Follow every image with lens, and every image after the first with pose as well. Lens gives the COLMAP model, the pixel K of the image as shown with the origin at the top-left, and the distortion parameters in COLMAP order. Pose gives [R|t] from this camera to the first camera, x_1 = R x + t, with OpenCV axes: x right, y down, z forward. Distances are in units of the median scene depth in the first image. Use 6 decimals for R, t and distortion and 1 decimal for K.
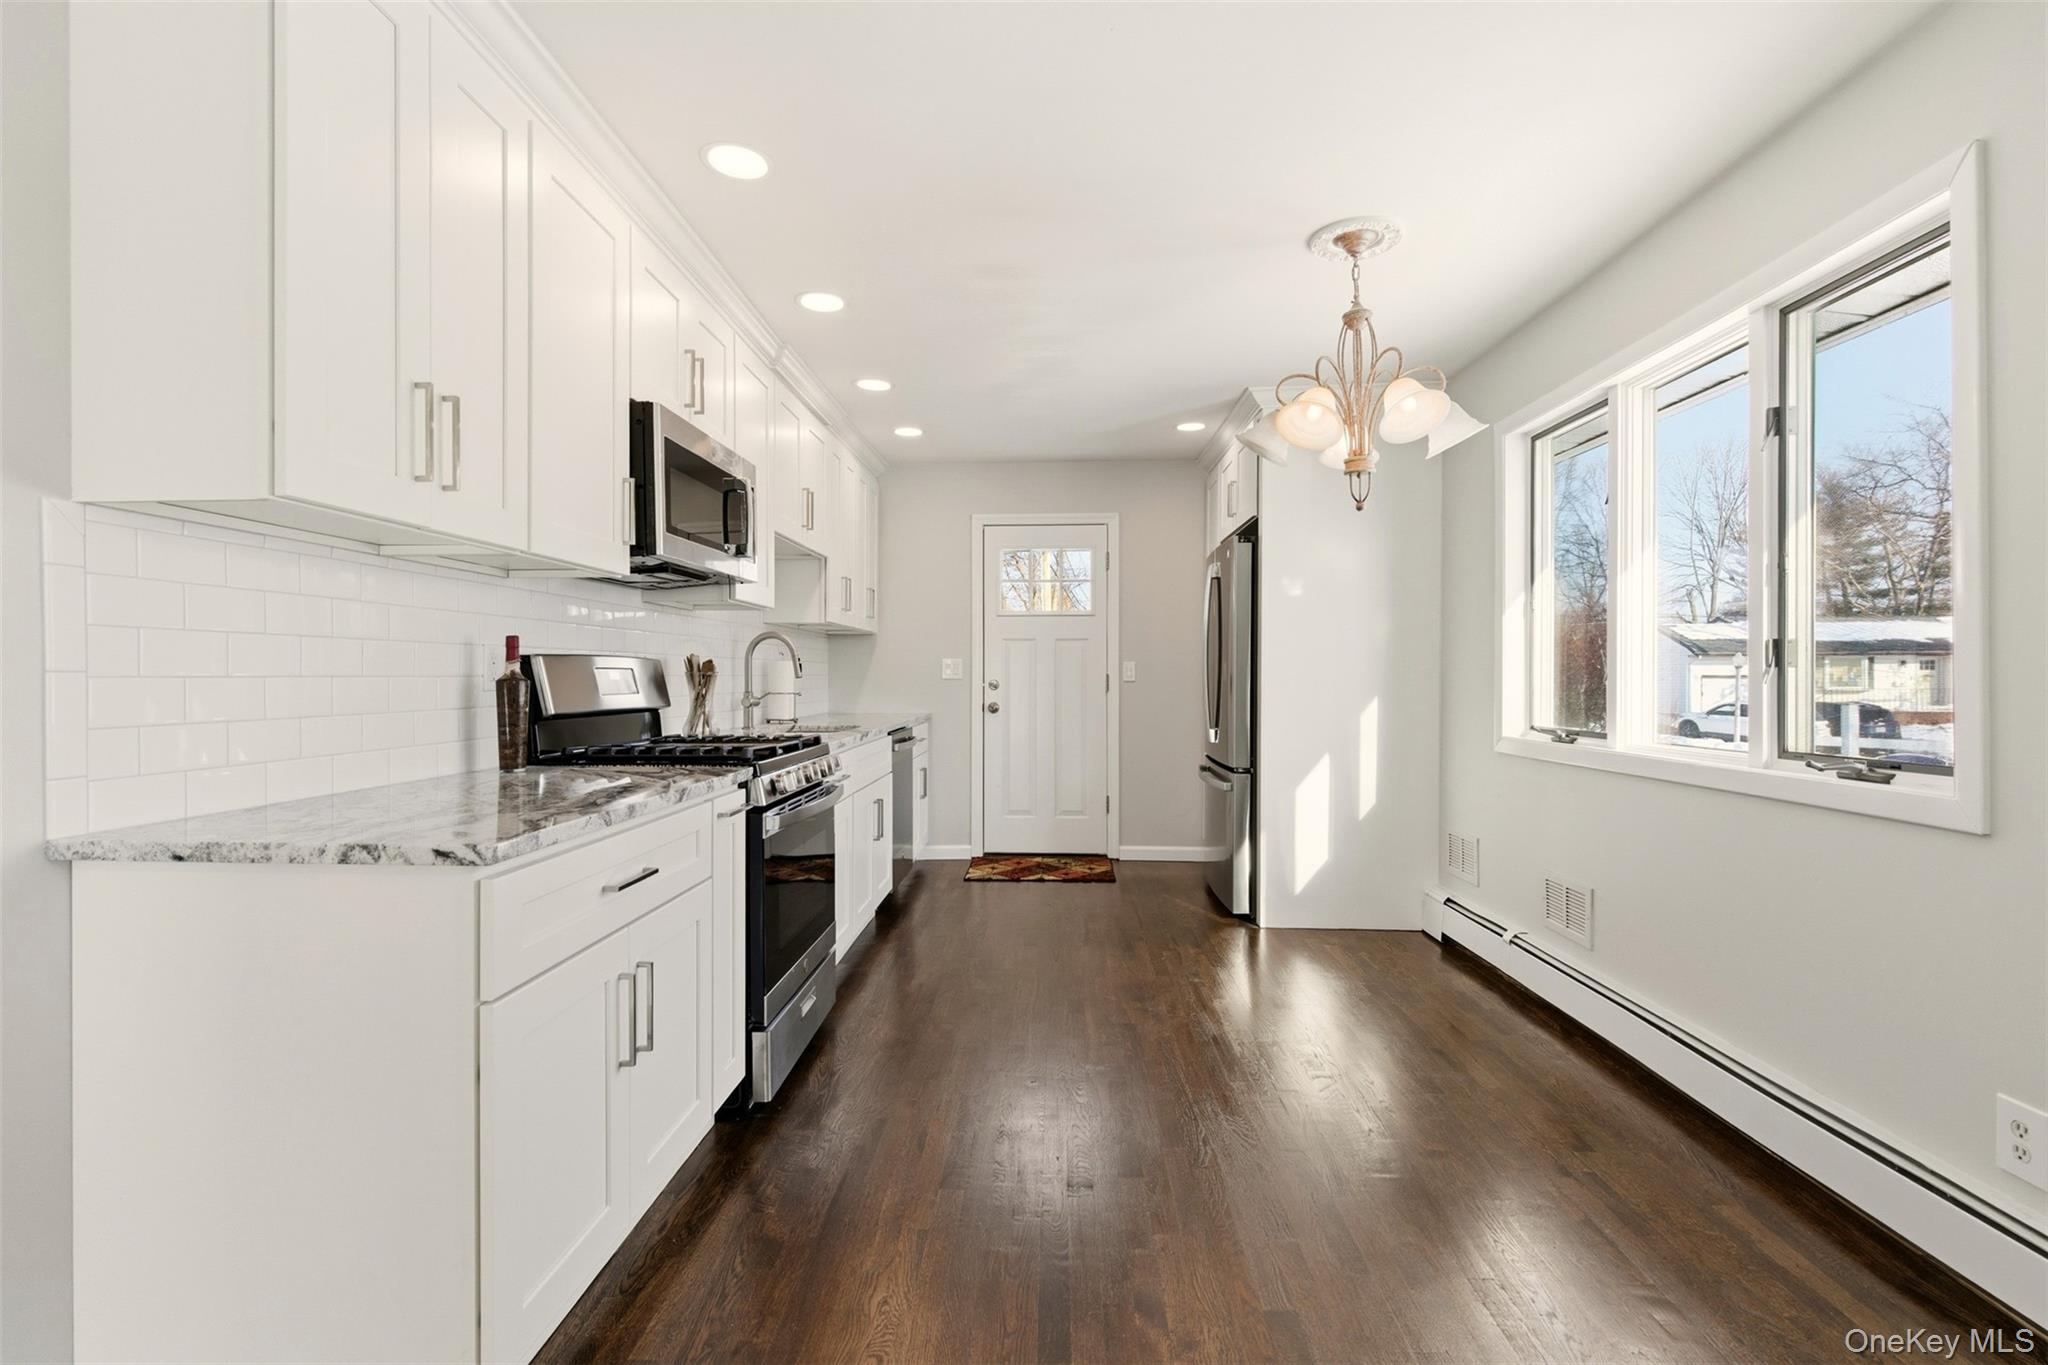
lens RADIAL K [[931.0, 0, 1017.2], [0, 931.0, 679.2], [0, 0, 1]] dist [0.004356, -0.000137]
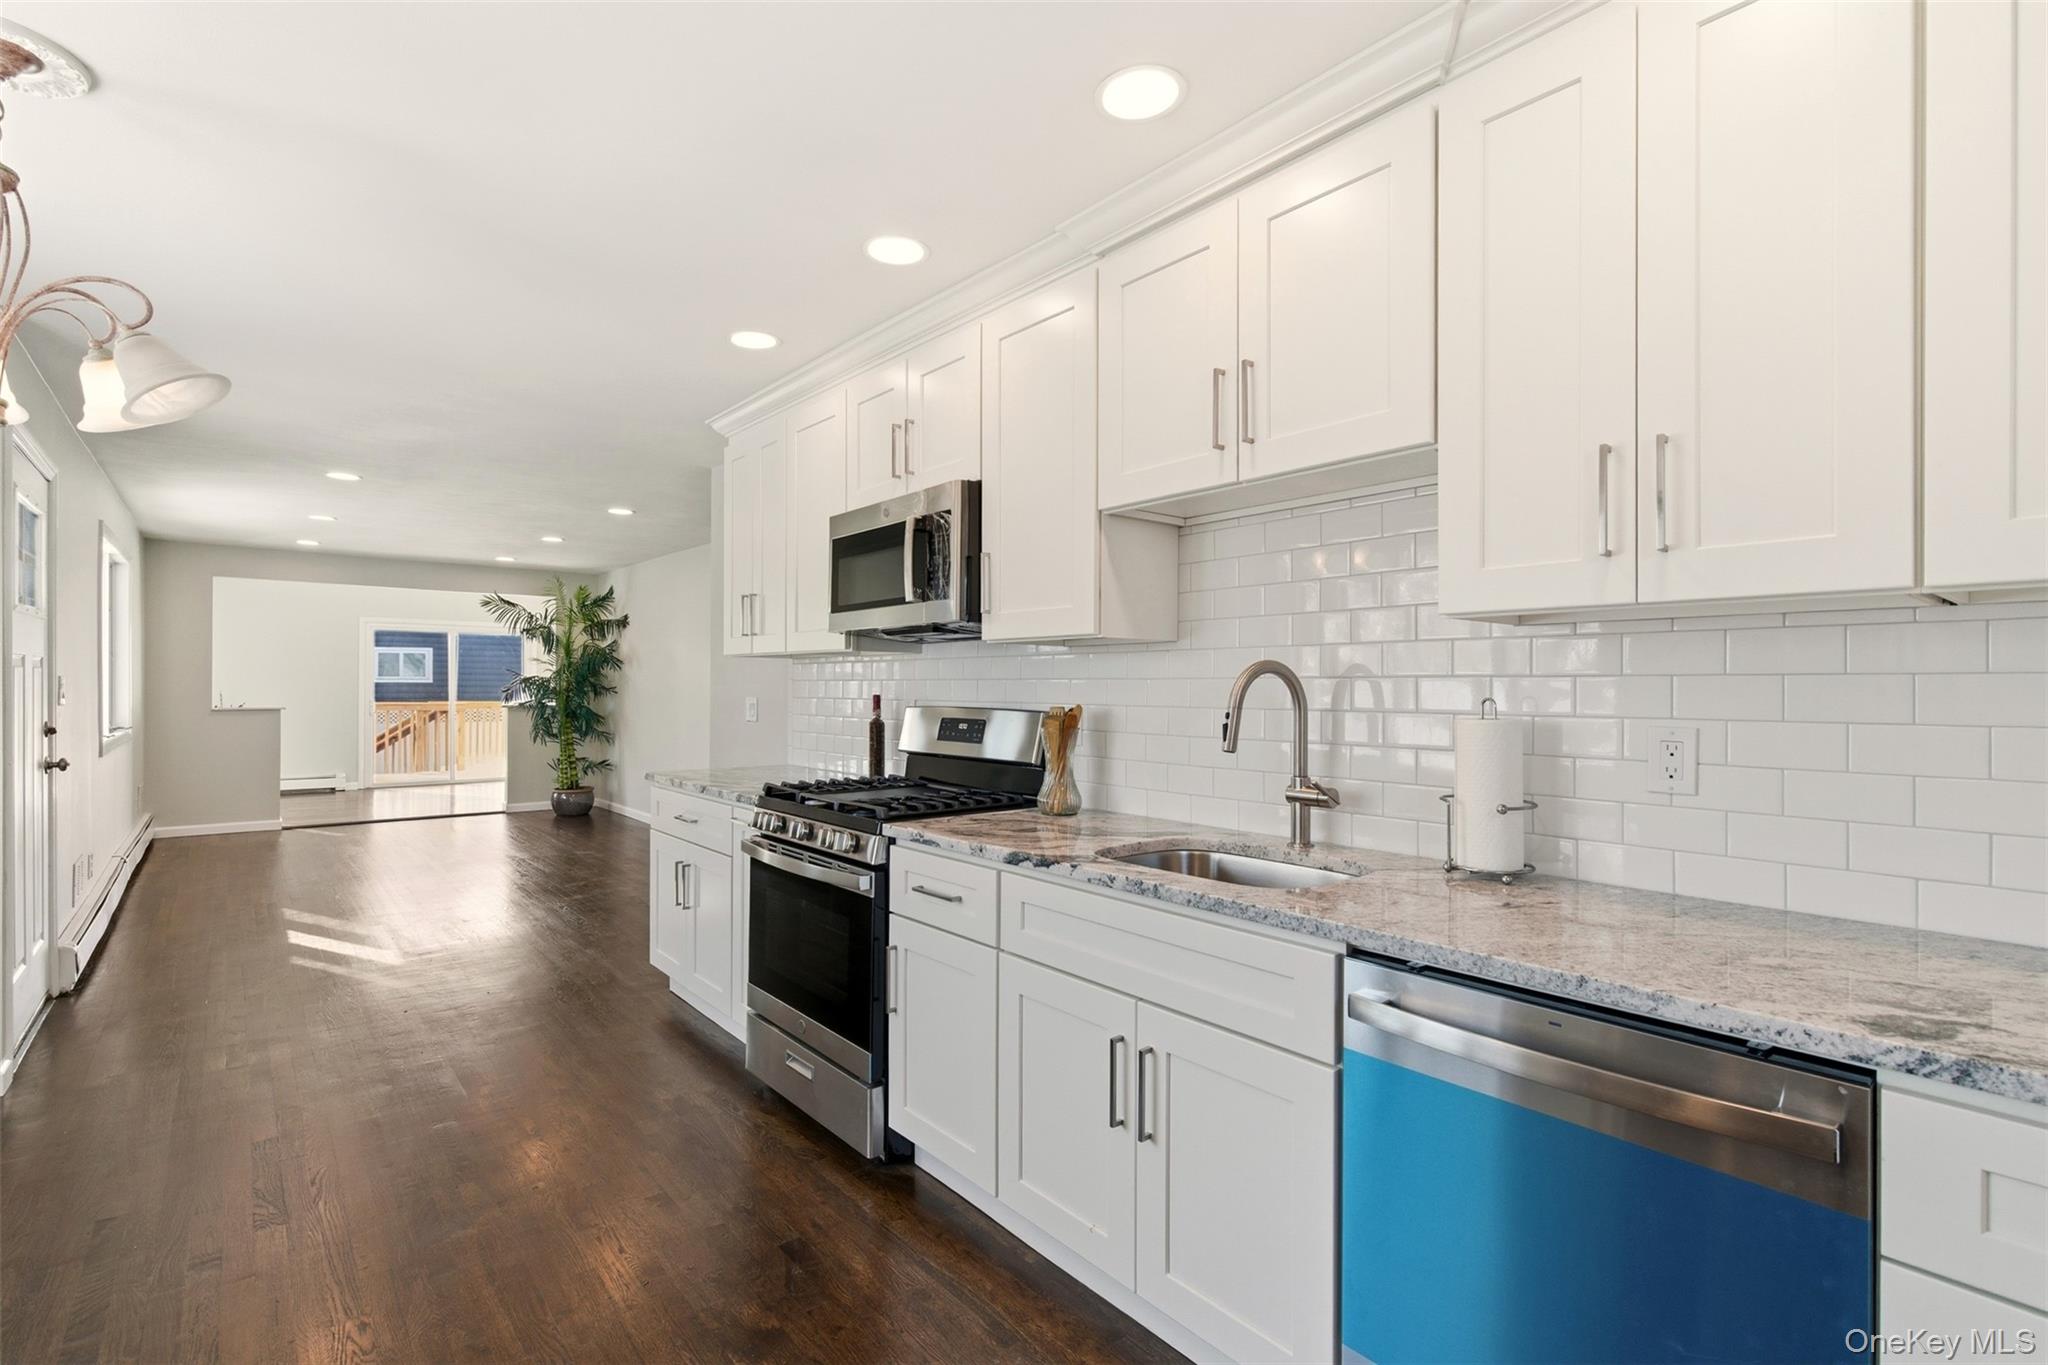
lens RADIAL K [[931.0, 0, 1004.8], [0, 931.0, 683.1], [0, 0, 1]] dist [0.004356, -0.000137]
pose [[-0.744055, -0.006824, -0.668083, 0.142949], [-0.007041, 0.999972, -0.002373, -0.027461], [0.668081, 0.002938, -0.744083, 0.978508]]
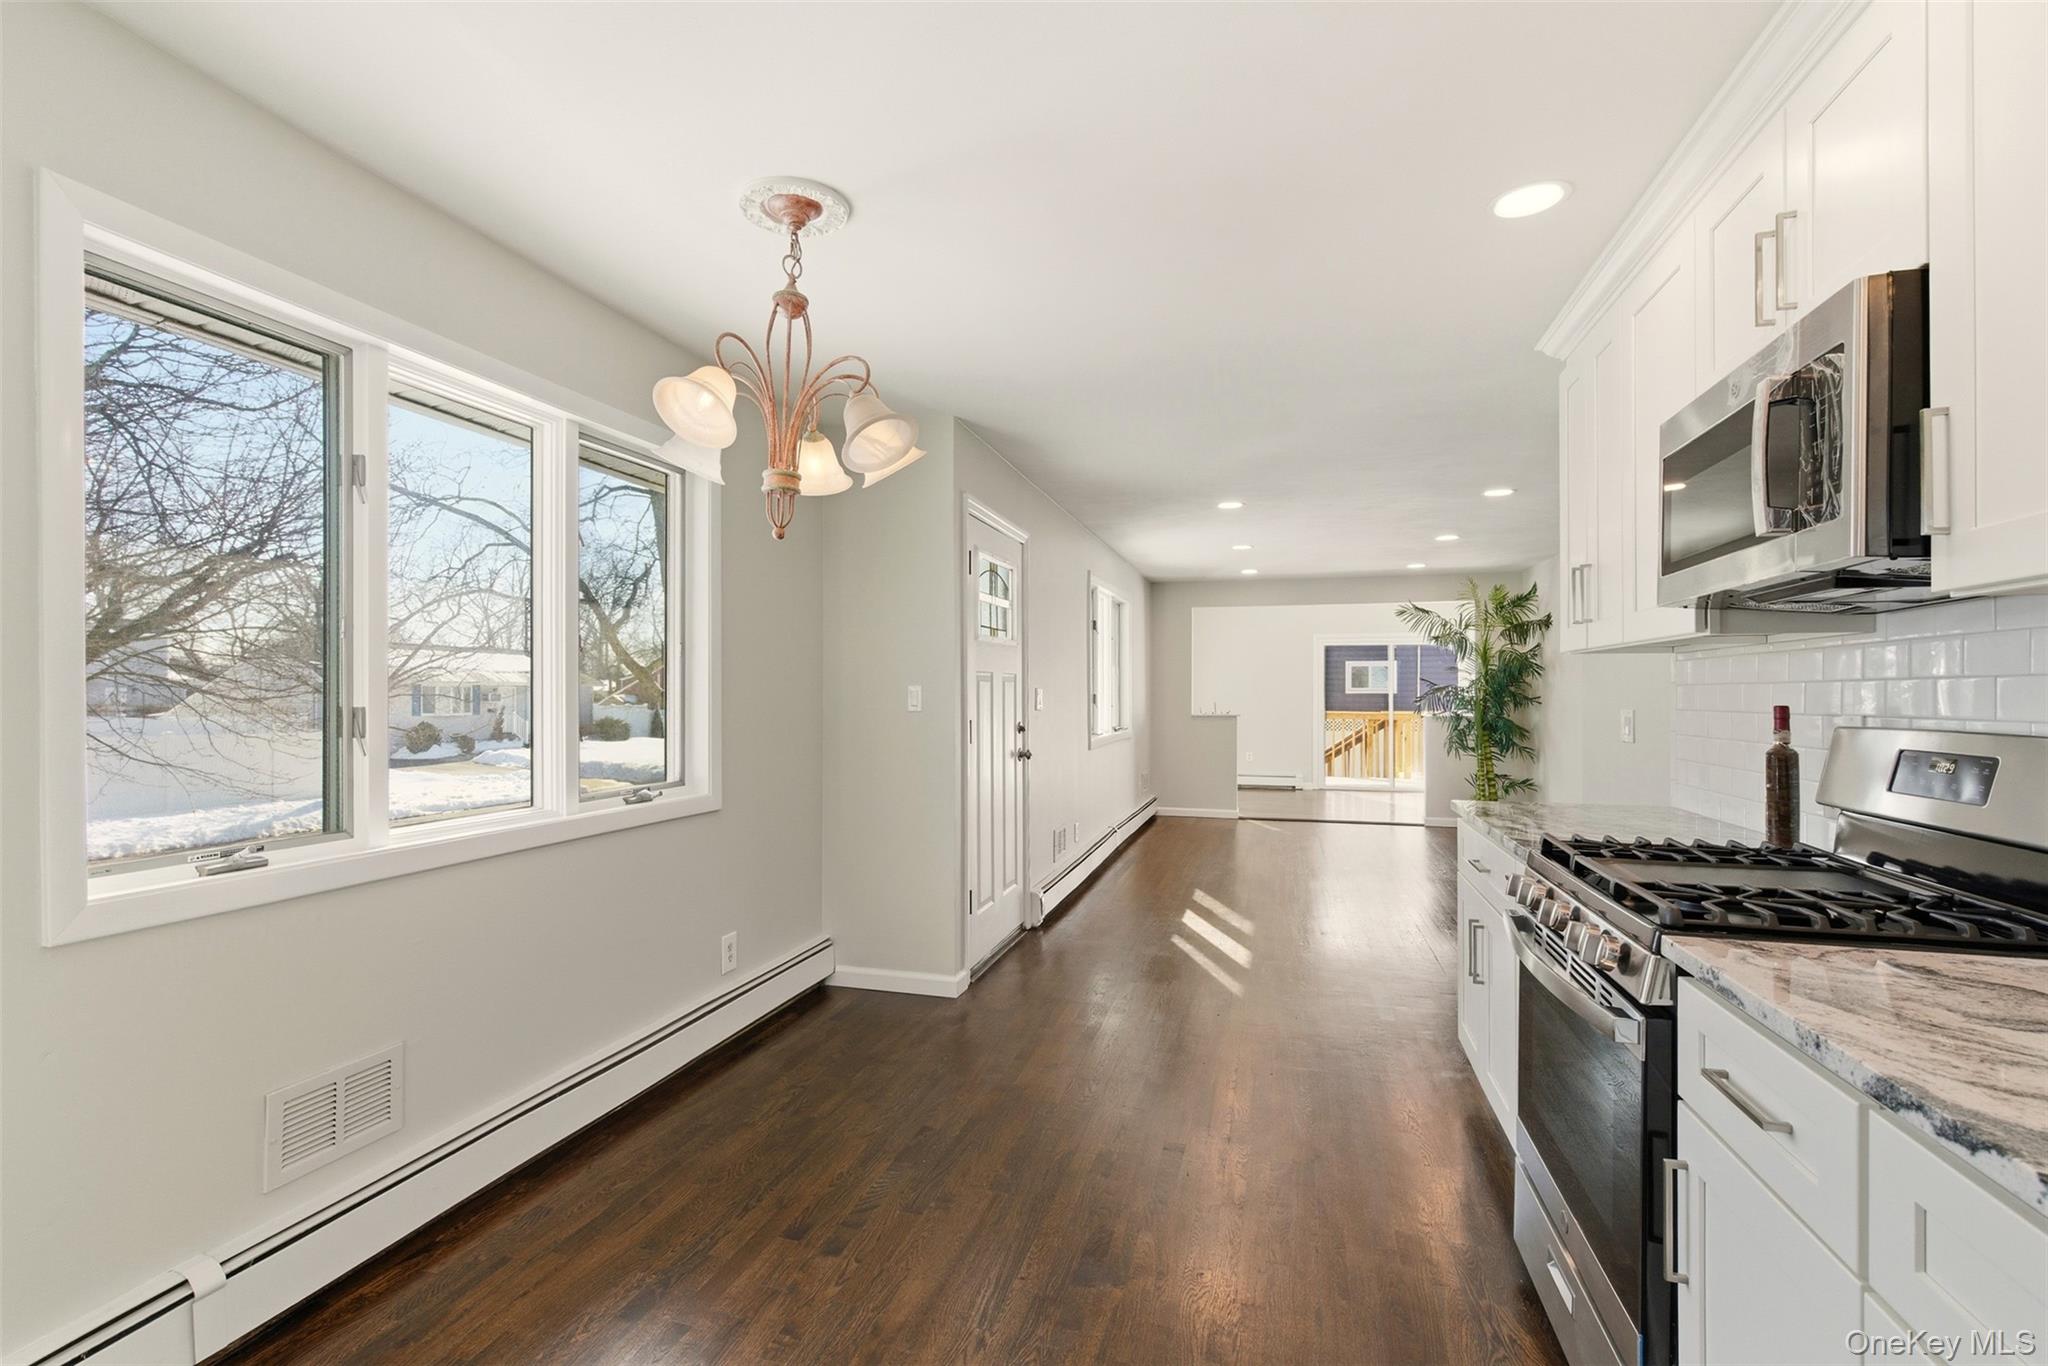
lens RADIAL K [[931.0, 0, 1010.6], [0, 931.0, 686.3], [0, 0, 1]] dist [0.004356, -0.000137]
pose [[-0.970584, 0.000732, 0.240760, -0.007836], [-0.000849, 0.999979, -0.006463, -0.025596], [-0.240760, -0.006477, -0.970563, 0.890422]]
